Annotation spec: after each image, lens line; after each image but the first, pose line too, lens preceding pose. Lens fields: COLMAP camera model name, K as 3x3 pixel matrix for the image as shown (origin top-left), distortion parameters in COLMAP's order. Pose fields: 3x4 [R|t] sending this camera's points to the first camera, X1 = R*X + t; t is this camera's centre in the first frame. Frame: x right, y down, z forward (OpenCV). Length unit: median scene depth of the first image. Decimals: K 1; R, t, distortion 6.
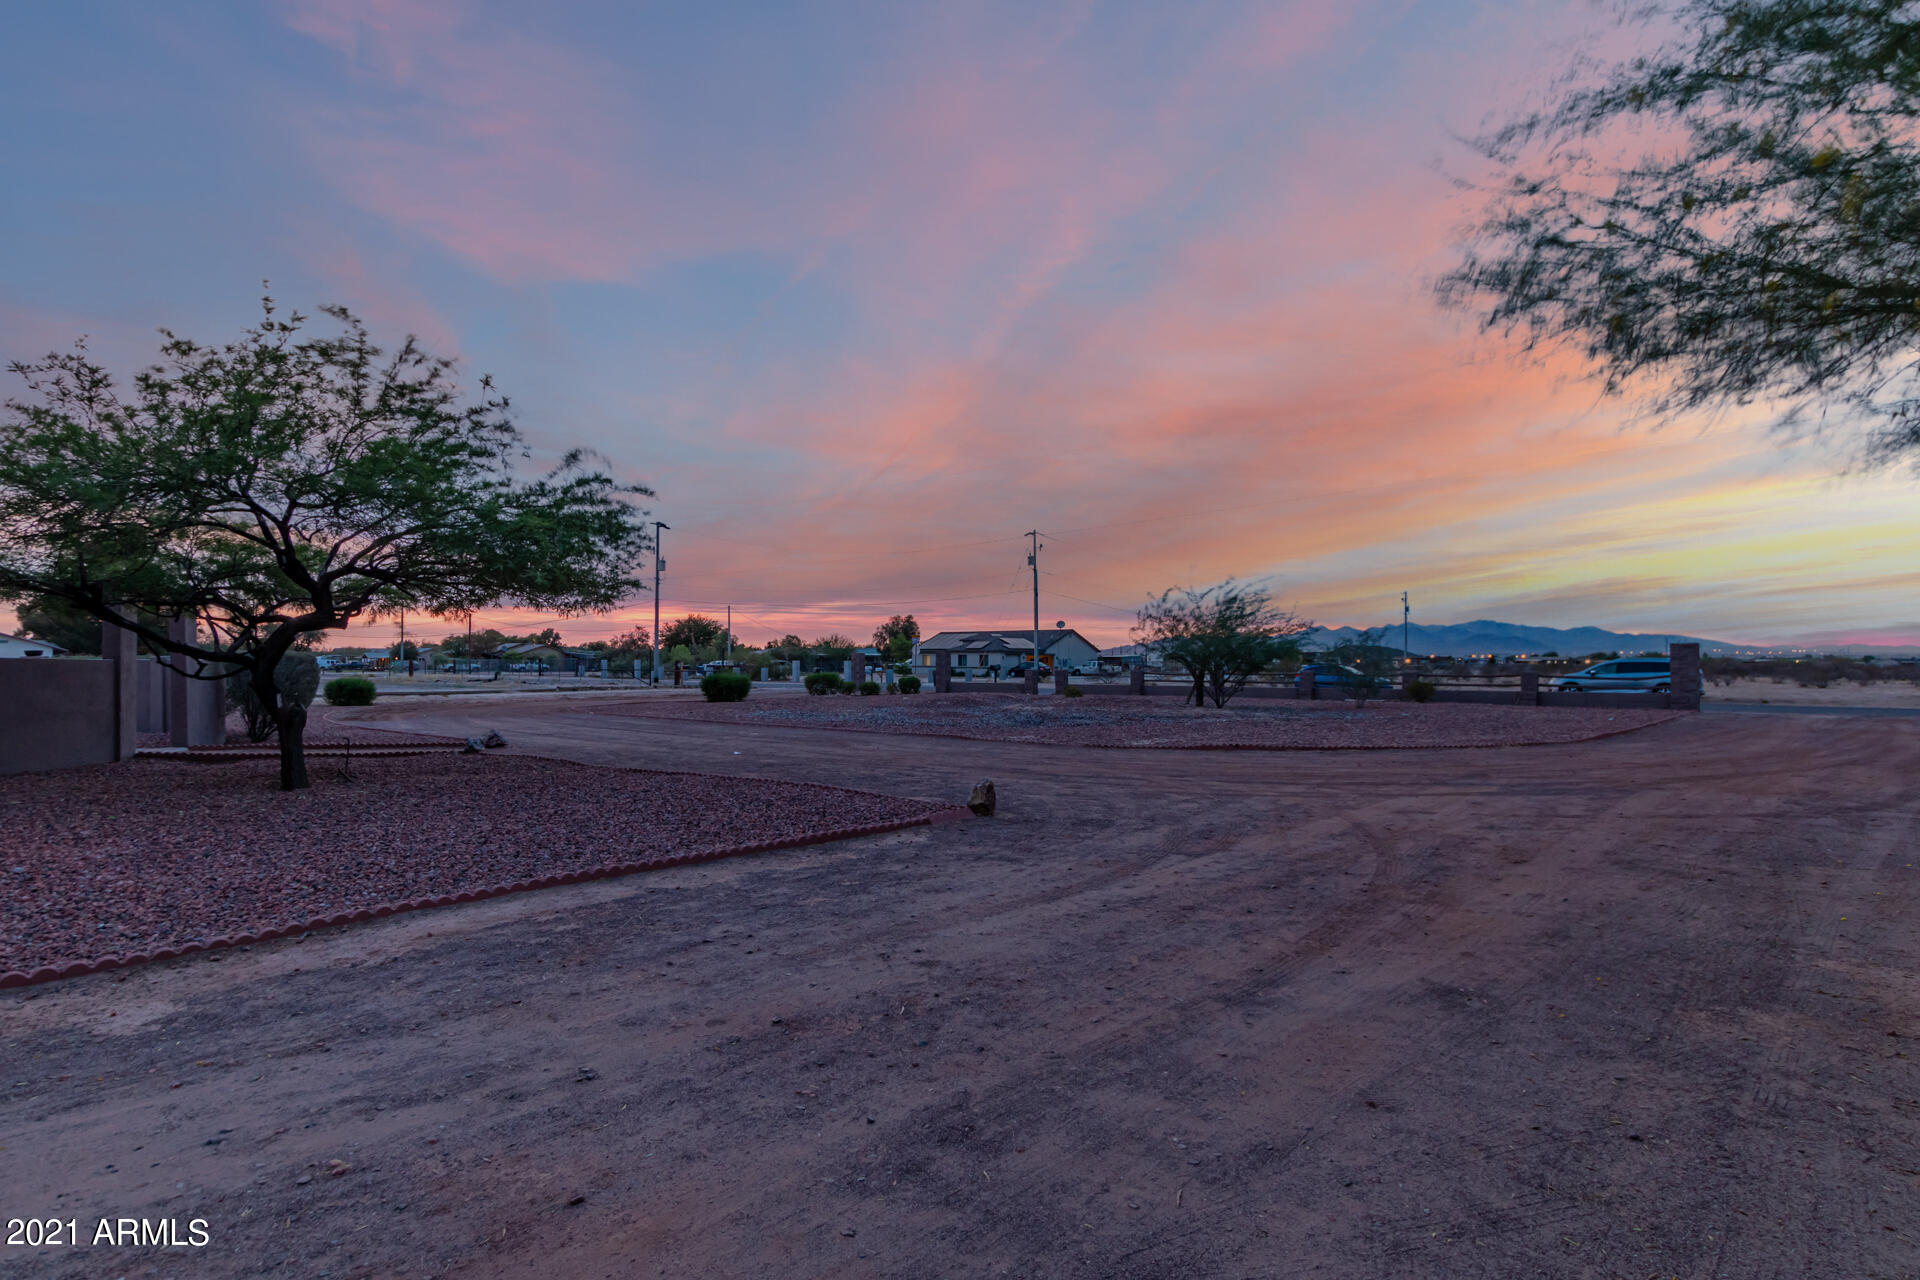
lens RADIAL K [[1014.2, 0, 960.0], [0, 1014.2, 640.0], [0, 0, 1]] dist [0.019576, -0.001178]
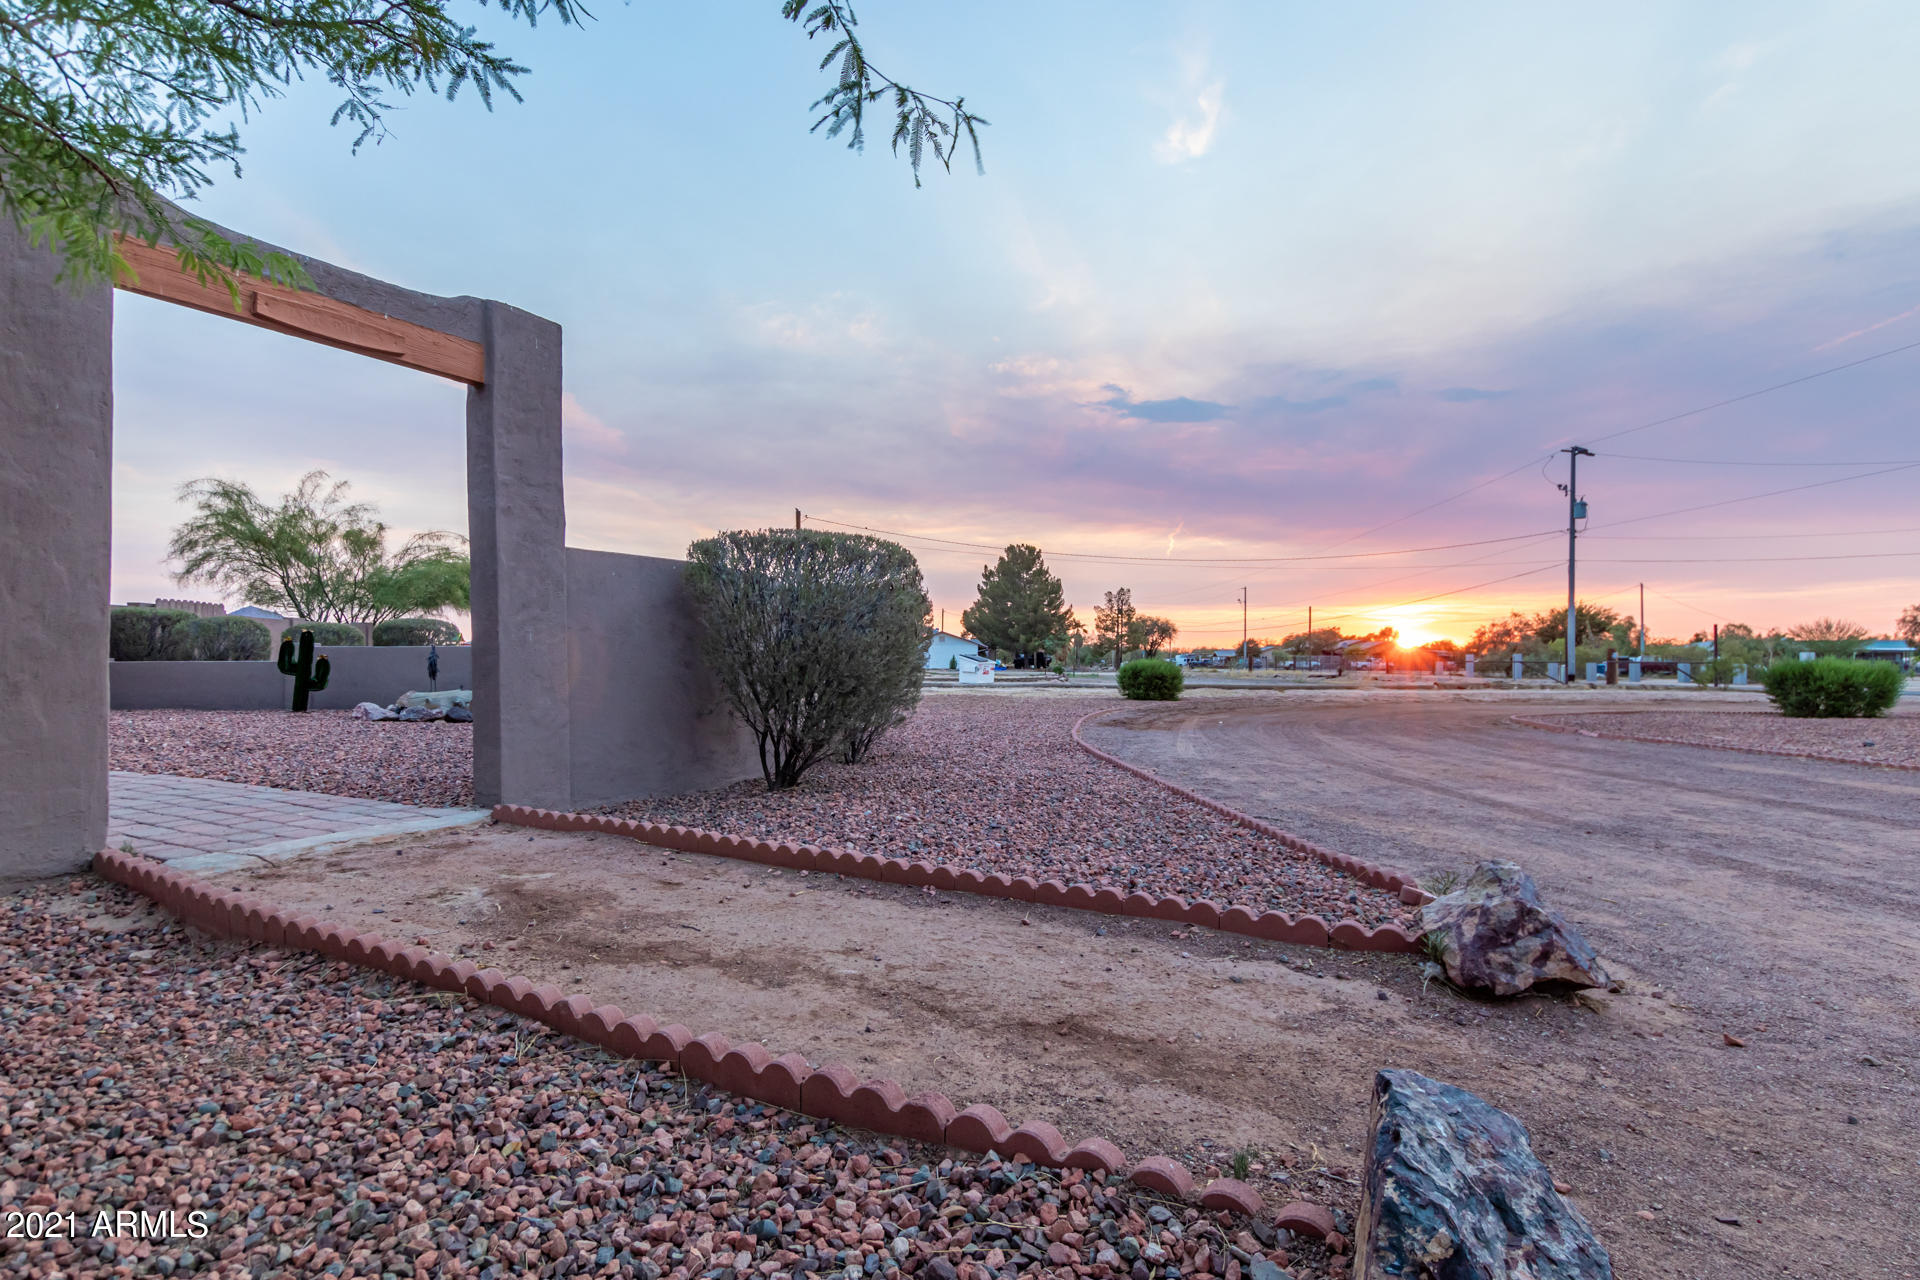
lens RADIAL K [[1014.2, 0, 960.0], [0, 1014.2, 640.0], [0, 0, 1]] dist [0.019576, -0.001178]
pose [[0.711637, -0.012663, -0.702433, -0.060082], [0.010632, 0.999917, -0.007254, 0.007833], [0.702467, -0.002306, 0.711713, 0.122628]]
